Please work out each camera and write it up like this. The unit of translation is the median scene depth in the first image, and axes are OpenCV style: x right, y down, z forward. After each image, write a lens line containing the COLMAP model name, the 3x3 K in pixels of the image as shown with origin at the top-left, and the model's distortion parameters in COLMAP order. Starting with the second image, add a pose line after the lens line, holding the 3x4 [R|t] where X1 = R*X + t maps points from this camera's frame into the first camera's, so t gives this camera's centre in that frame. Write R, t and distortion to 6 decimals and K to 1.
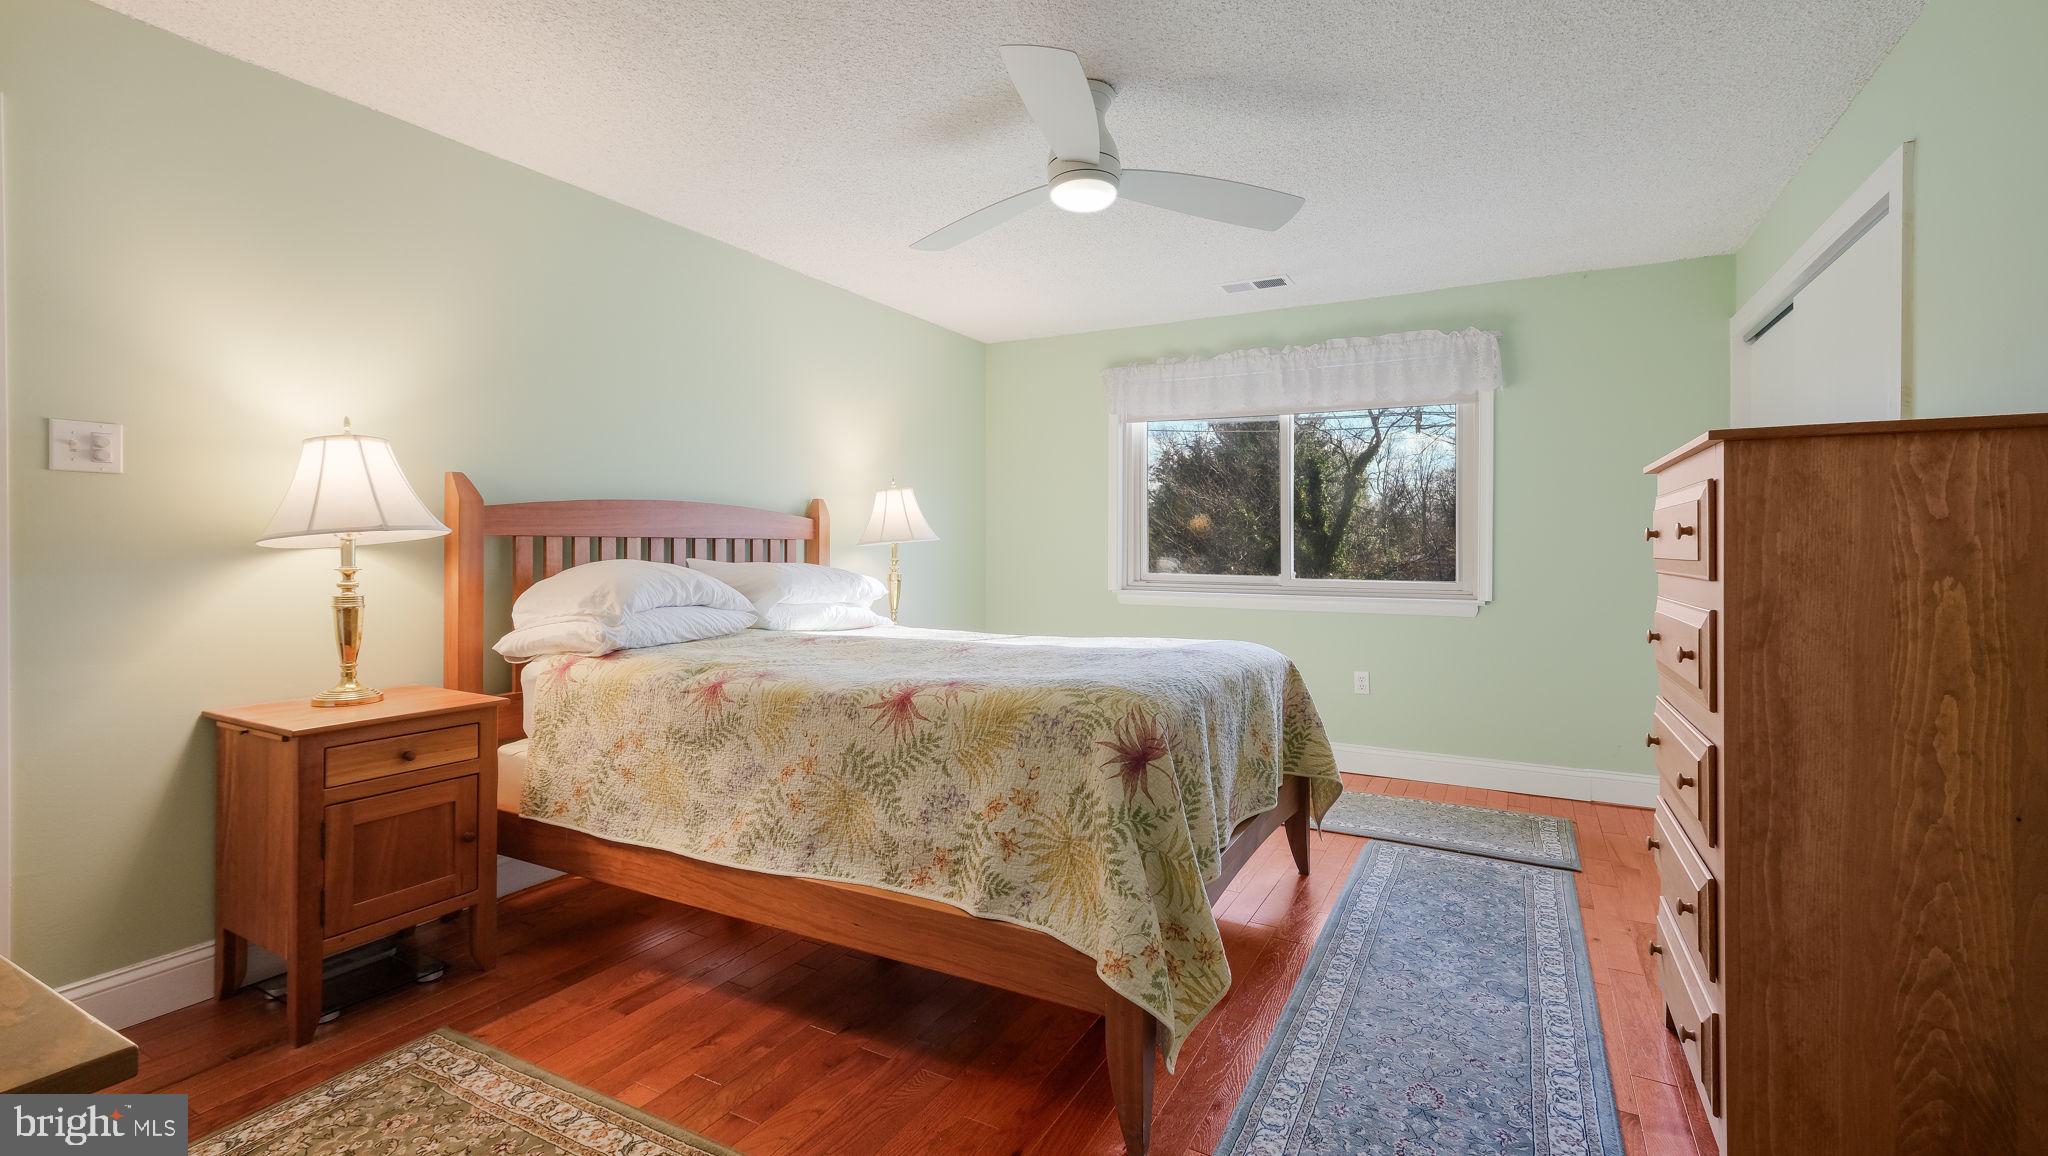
lens RADIAL K [[905.2, 0, 1020.9], [0, 905.2, 532.2], [0, 0, 1]] dist [0.001259, -0.000377]
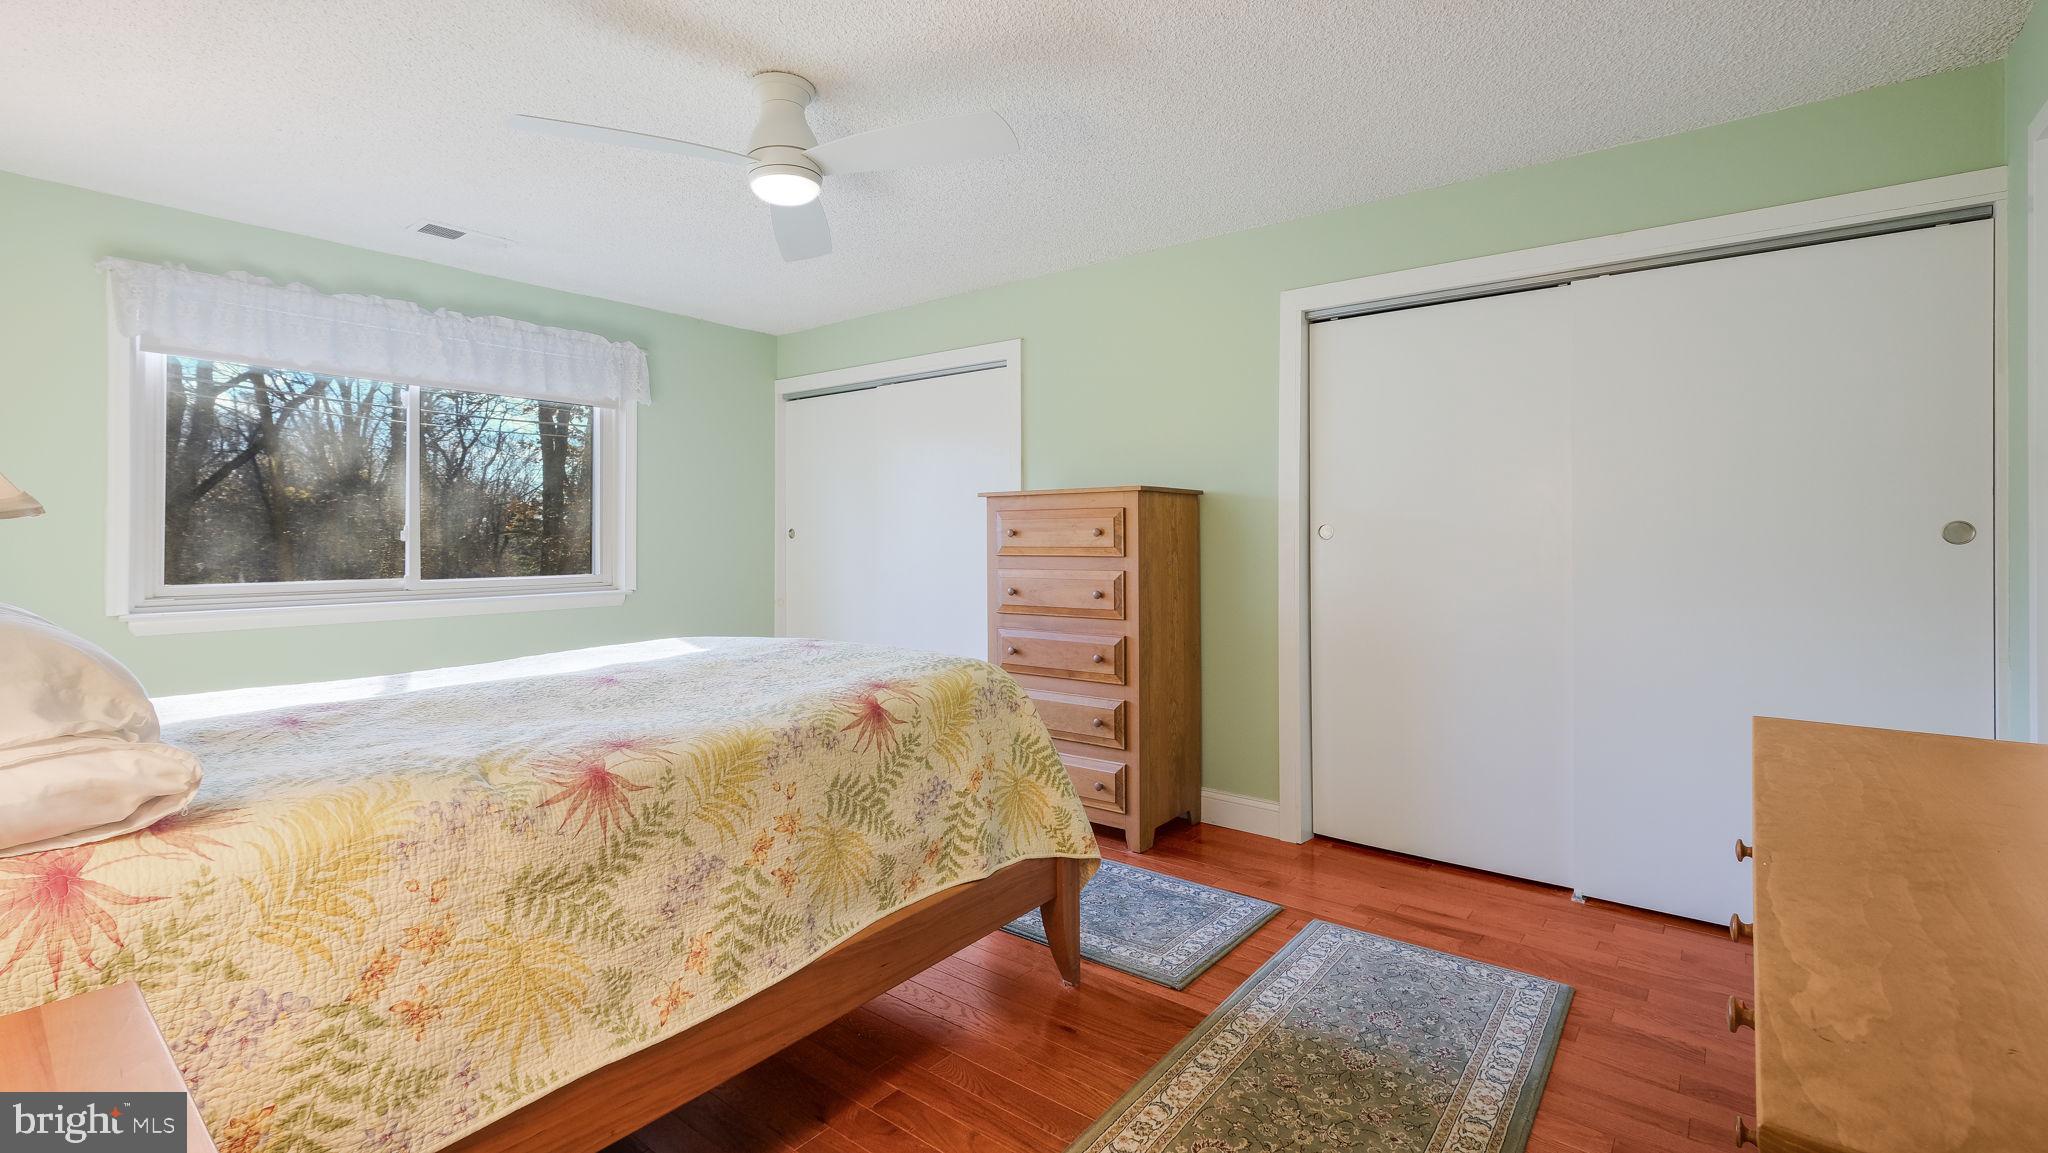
lens RADIAL K [[905.2, 0, 1020.9], [0, 905.2, 530.7], [0, 0, 1]] dist [0.001259, -0.000377]
pose [[0.159147, 0.004679, 0.987244, -0.986109], [-0.010587, 0.999939, -0.003032, 0.002784], [-0.987198, -0.009970, 0.159187, 0.681710]]
